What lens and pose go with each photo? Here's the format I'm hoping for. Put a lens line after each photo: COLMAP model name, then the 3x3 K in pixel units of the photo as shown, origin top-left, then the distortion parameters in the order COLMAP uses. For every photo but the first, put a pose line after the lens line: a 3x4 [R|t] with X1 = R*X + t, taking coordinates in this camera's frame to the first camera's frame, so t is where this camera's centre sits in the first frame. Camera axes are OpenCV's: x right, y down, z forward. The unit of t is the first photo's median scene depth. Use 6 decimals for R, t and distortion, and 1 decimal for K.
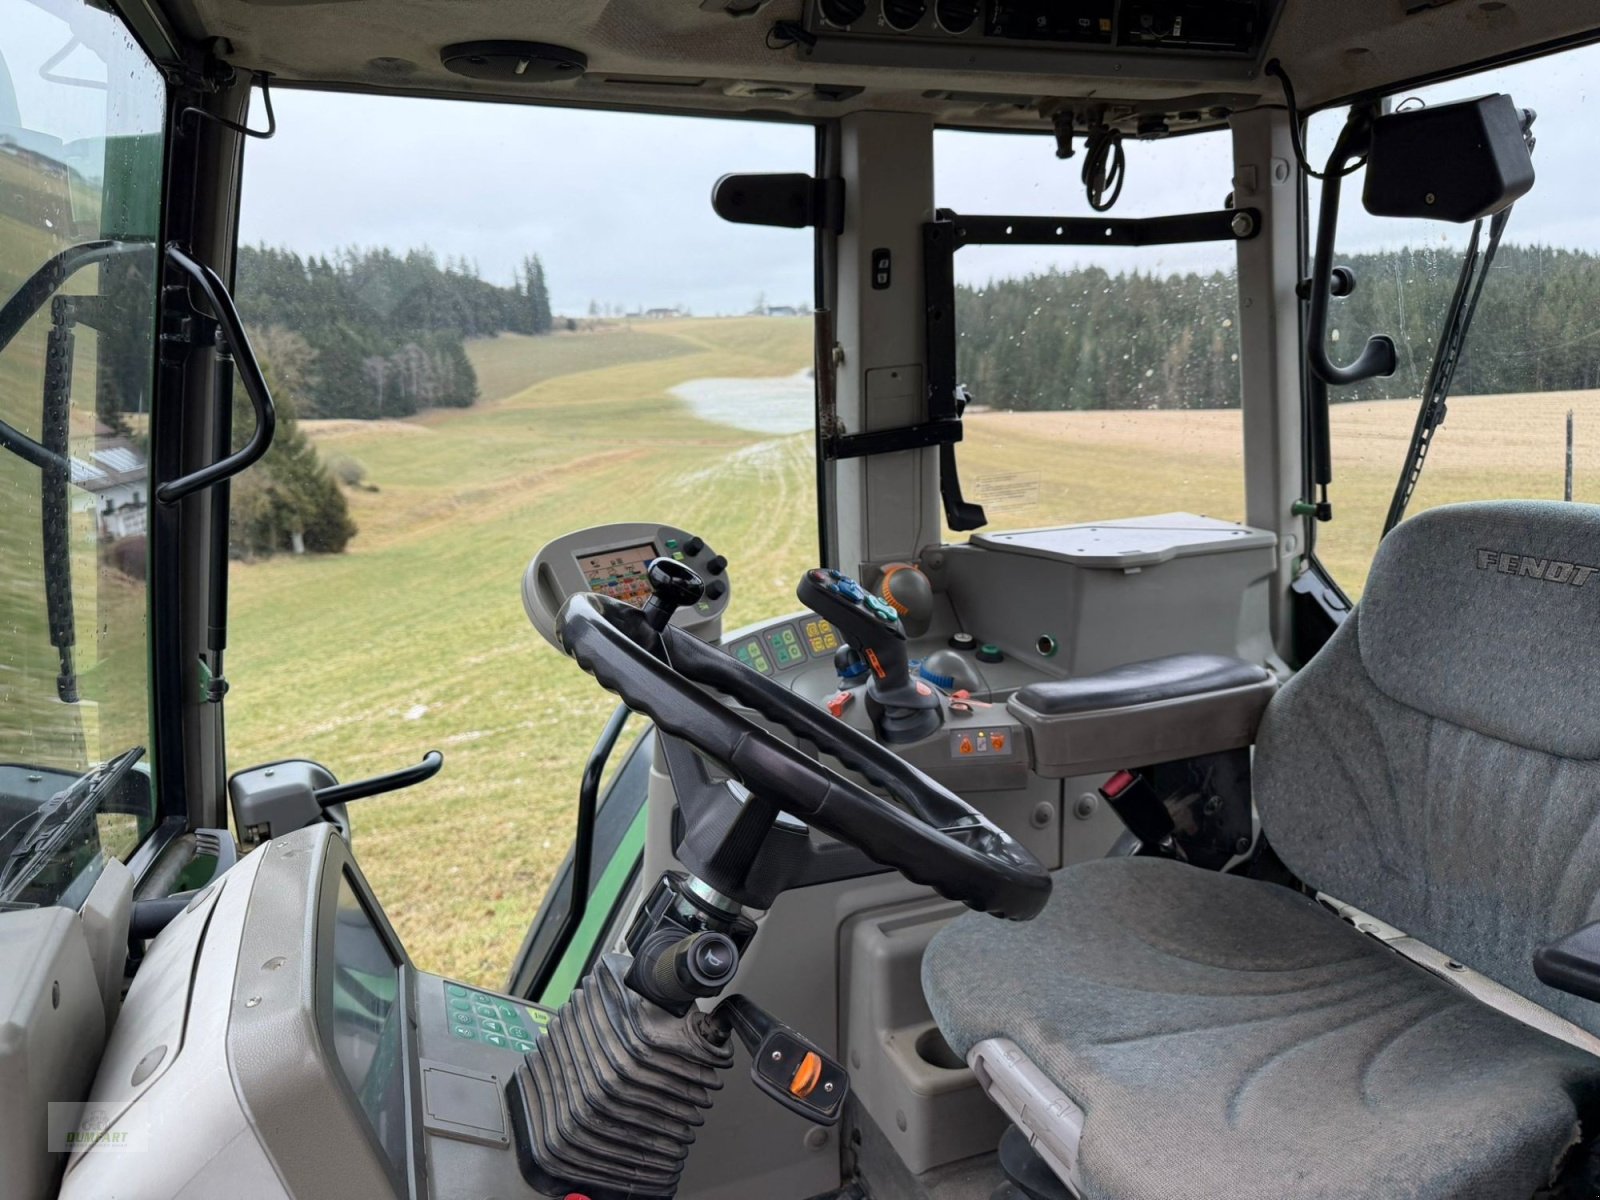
lens RADIAL K [[1146.0, 0, 800.6], [0, 1146.0, 603.8], [0, 0, 1]] dist [0.127505, -0.197301]
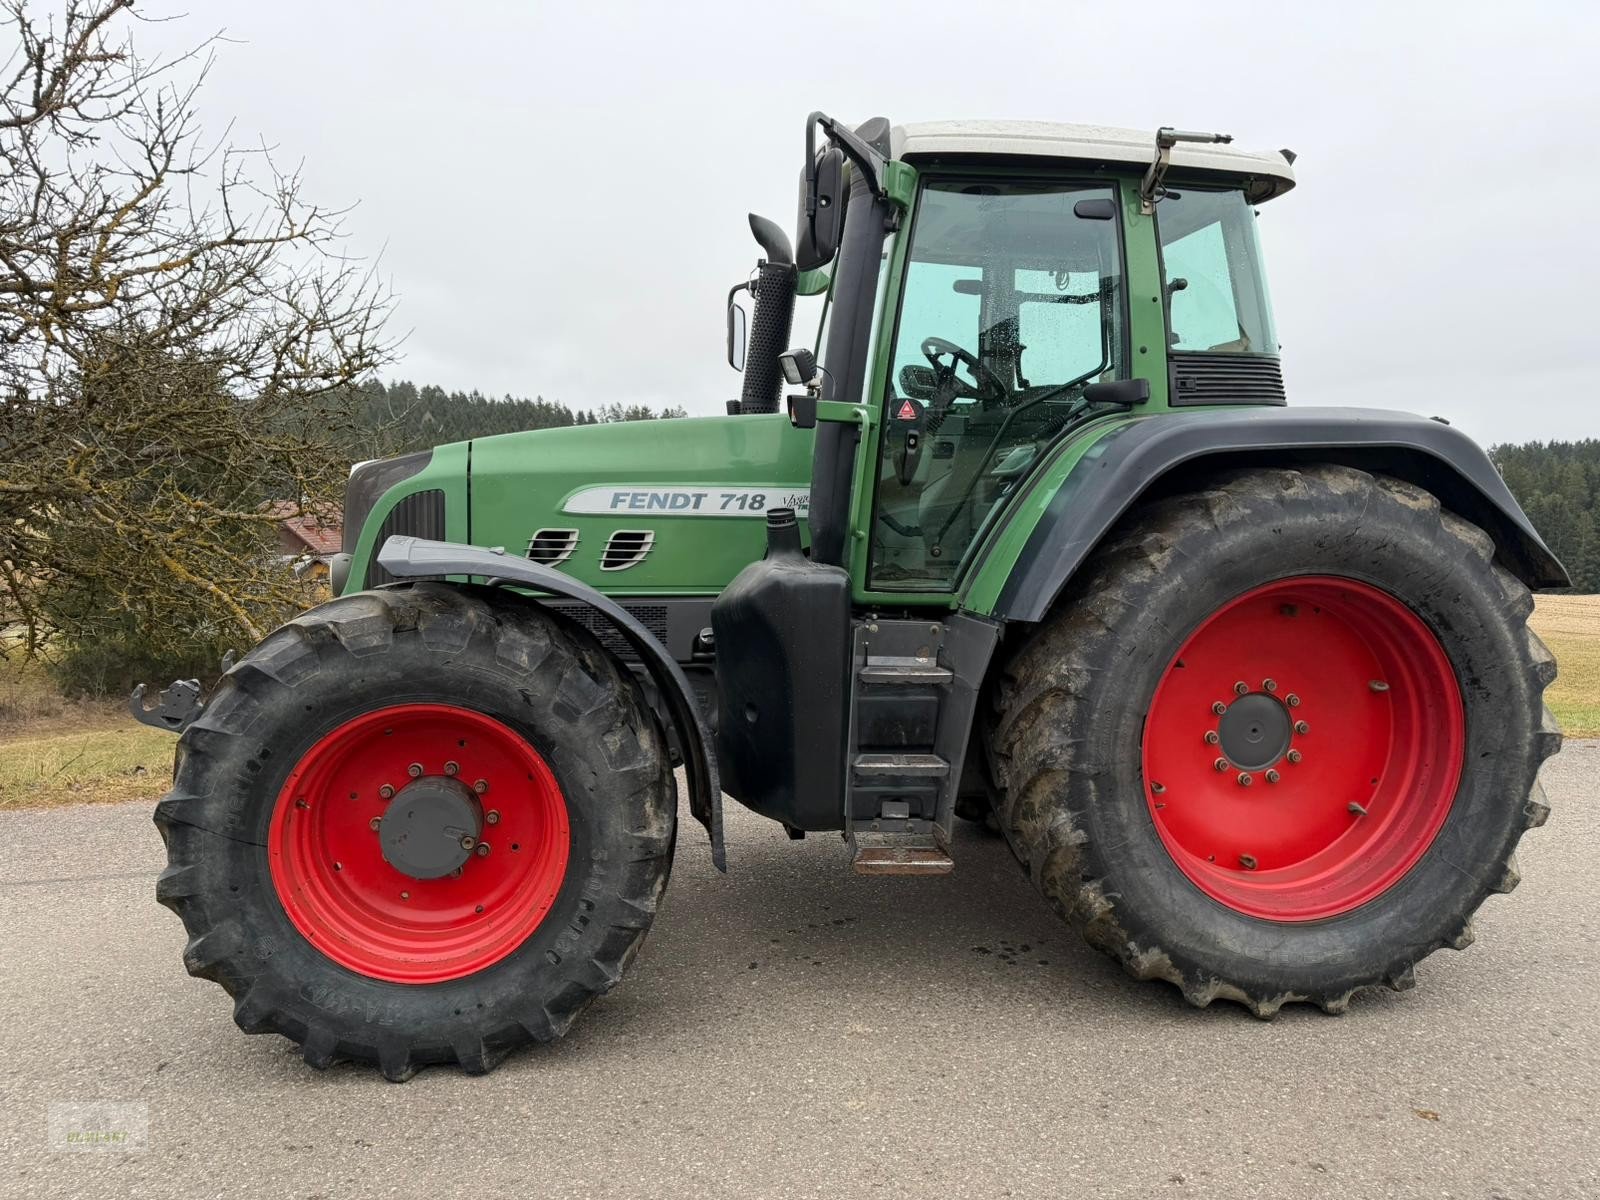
lens RADIAL K [[1145.9, 0, 800.0], [0, 1145.9, 600.0], [0, 0, 1]] dist [0.138168, -0.260575]
pose [[0.981402, 0.067209, -0.179815, 0.166436], [-0.091887, 0.986896, -0.132639, 1.103463], [0.168544, 0.146695, 0.974717, -2.377671]]
